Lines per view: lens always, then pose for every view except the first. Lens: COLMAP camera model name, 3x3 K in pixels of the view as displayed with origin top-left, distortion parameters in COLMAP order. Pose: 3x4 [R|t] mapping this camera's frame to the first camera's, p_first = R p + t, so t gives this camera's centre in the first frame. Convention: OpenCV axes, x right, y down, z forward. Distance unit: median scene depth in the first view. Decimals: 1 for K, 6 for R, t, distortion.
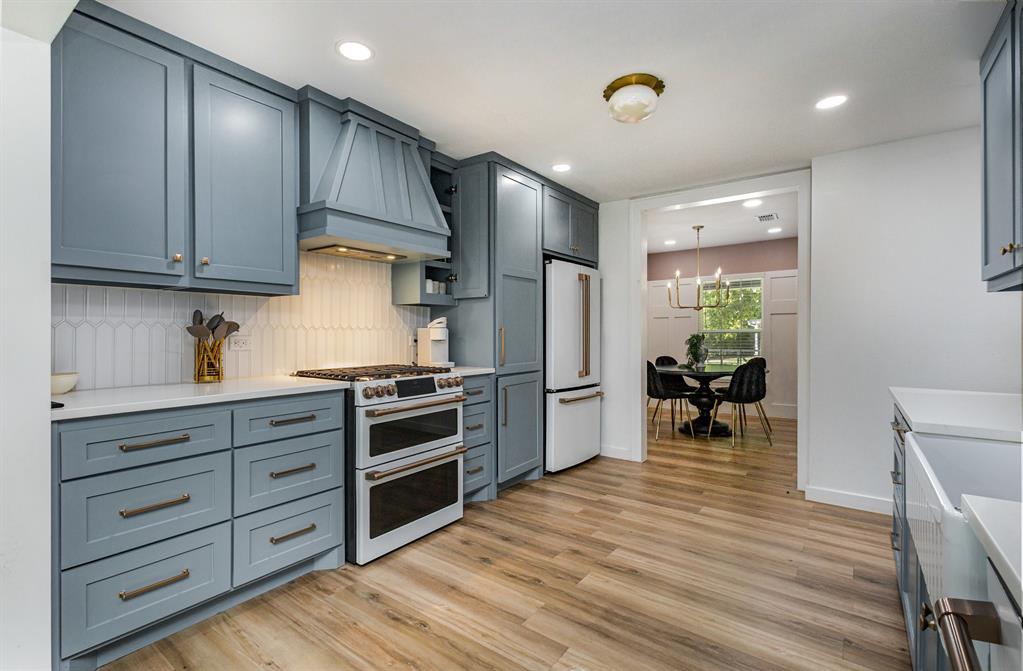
lens RADIAL K [[469.1, 0, 506.9], [0, 469.1, 334.5], [0, 0, 1]] dist [0.001902, 0.000162]
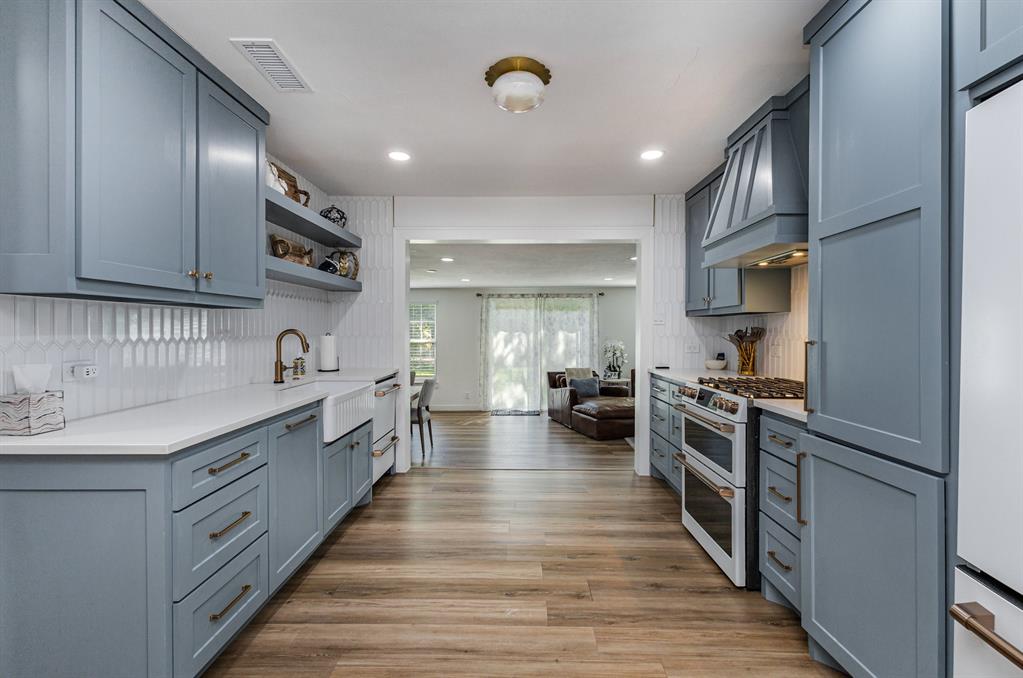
lens RADIAL K [[469.4, 0, 510.6], [0, 469.4, 332.7], [0, 0, 1]] dist [0.001218, 0.000190]
pose [[-0.814371, -0.000863, -0.580344, 0.680026], [-0.006286, 0.999953, 0.007335, -0.030941], [0.580311, 0.009621, -0.814338, 1.462675]]
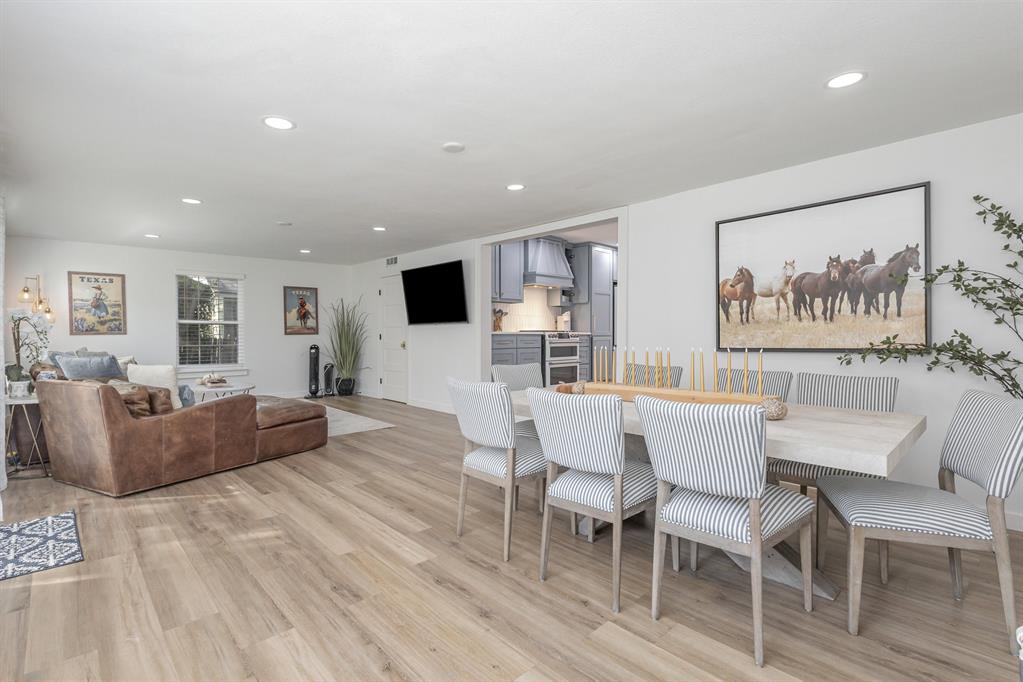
lens RADIAL K [[469.4, 0, 510.6], [0, 469.4, 334.7], [0, 0, 1]] dist [0.001218, 0.000190]
pose [[0.985517, -0.000609, -0.169574, -0.028995], [-0.000077, 0.999992, -0.004040, 0.108171], [0.169575, 0.003994, 0.985509, -1.651991]]
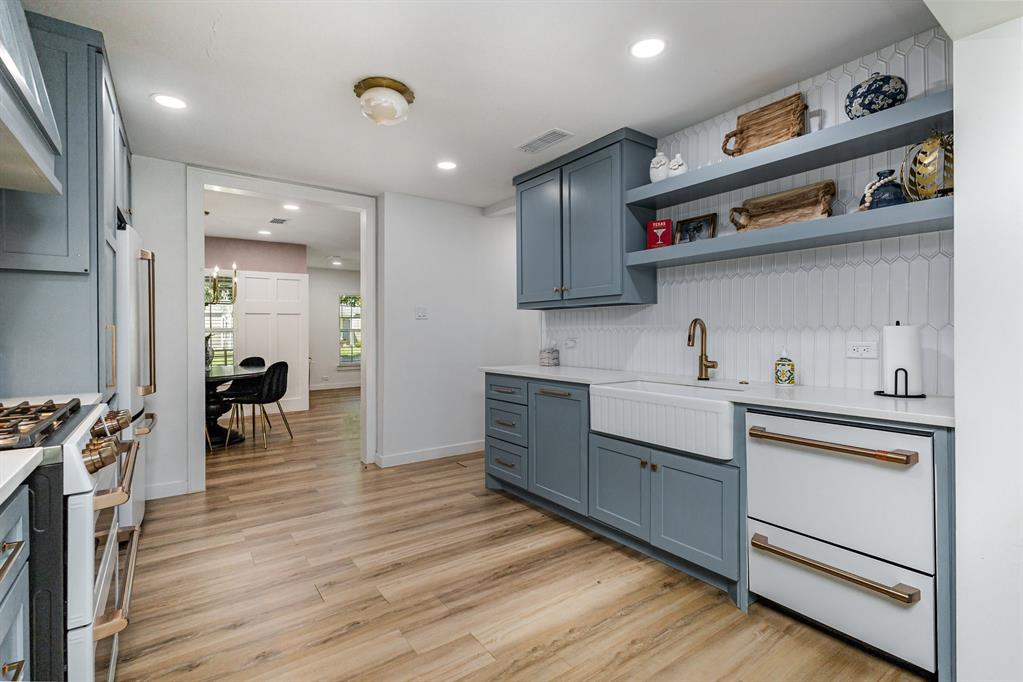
lens RADIAL K [[469.4, 0, 510.6], [0, 469.4, 334.7], [0, 0, 1]] dist [0.001218, 0.000190]
pose [[0.299110, -0.007850, 0.954186, -0.521403], [0.005505, 0.999964, 0.006501, -0.004270], [-0.954203, 0.003308, 0.299142, 0.372638]]
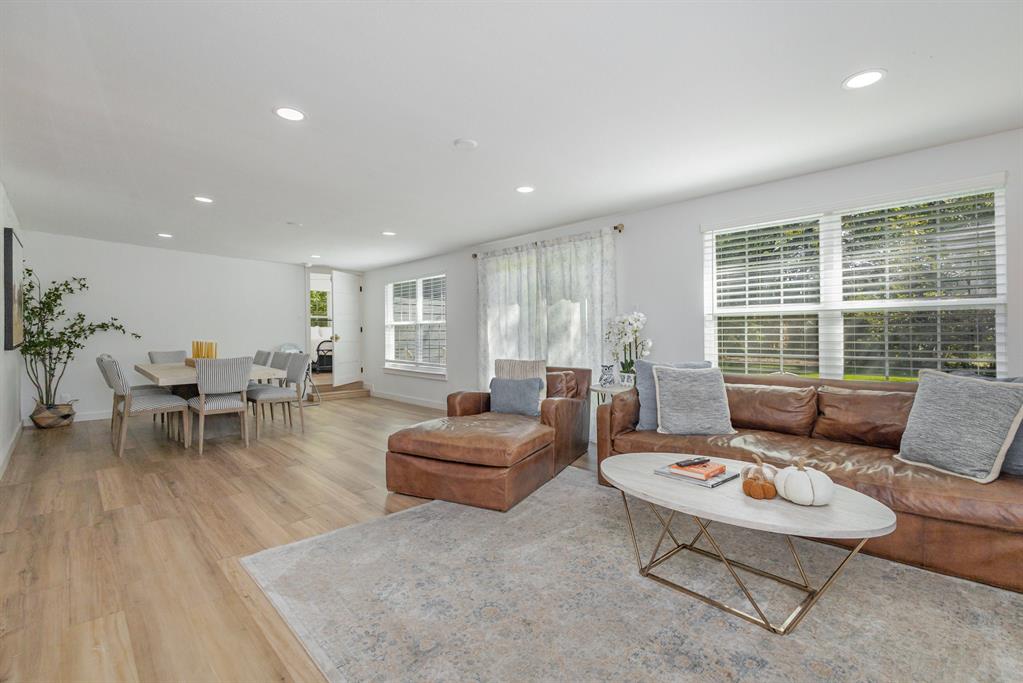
lens RADIAL K [[473.2, 0, 512.4], [0, 473.2, 331.3], [0, 0, 1]] dist [0.003735, 0.000524]
pose [[-0.983879, 0.005245, 0.178761, -1.501300], [0.006361, 0.999964, 0.005672, 0.085789], [-0.178725, 0.006718, -0.983876, 0.981400]]
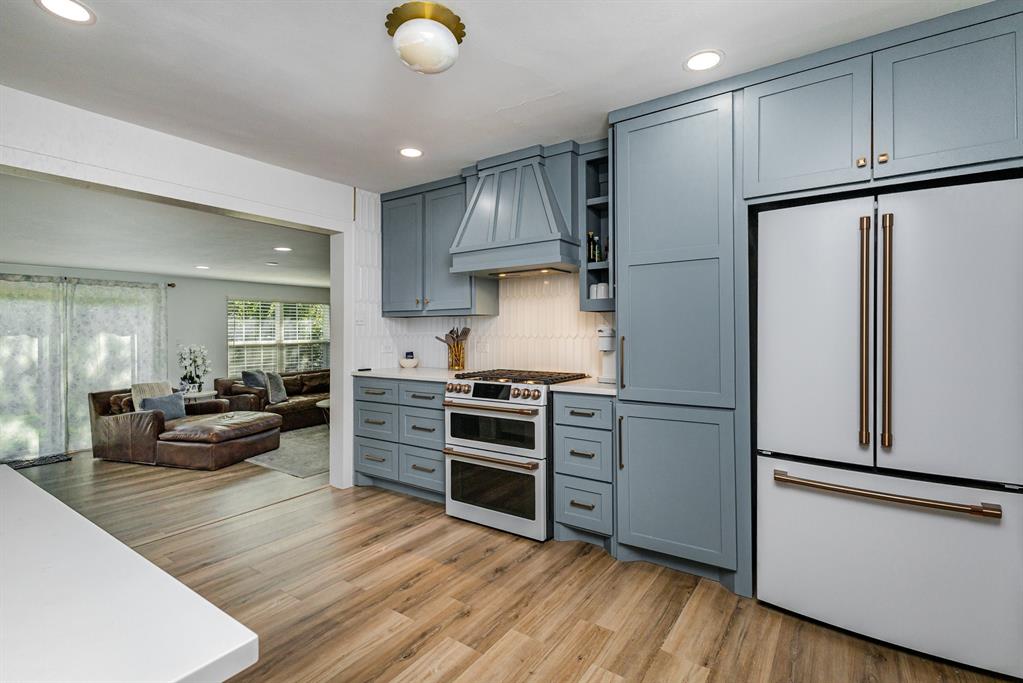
lens RADIAL K [[473.2, 0, 512.4], [0, 473.2, 331.3], [0, 0, 1]] dist [0.003735, 0.000524]
pose [[0.038035, -0.003973, -0.999269, 0.876000], [-0.001594, 0.999991, -0.004036, -0.024425], [0.999275, 0.001746, 0.038028, 0.939044]]
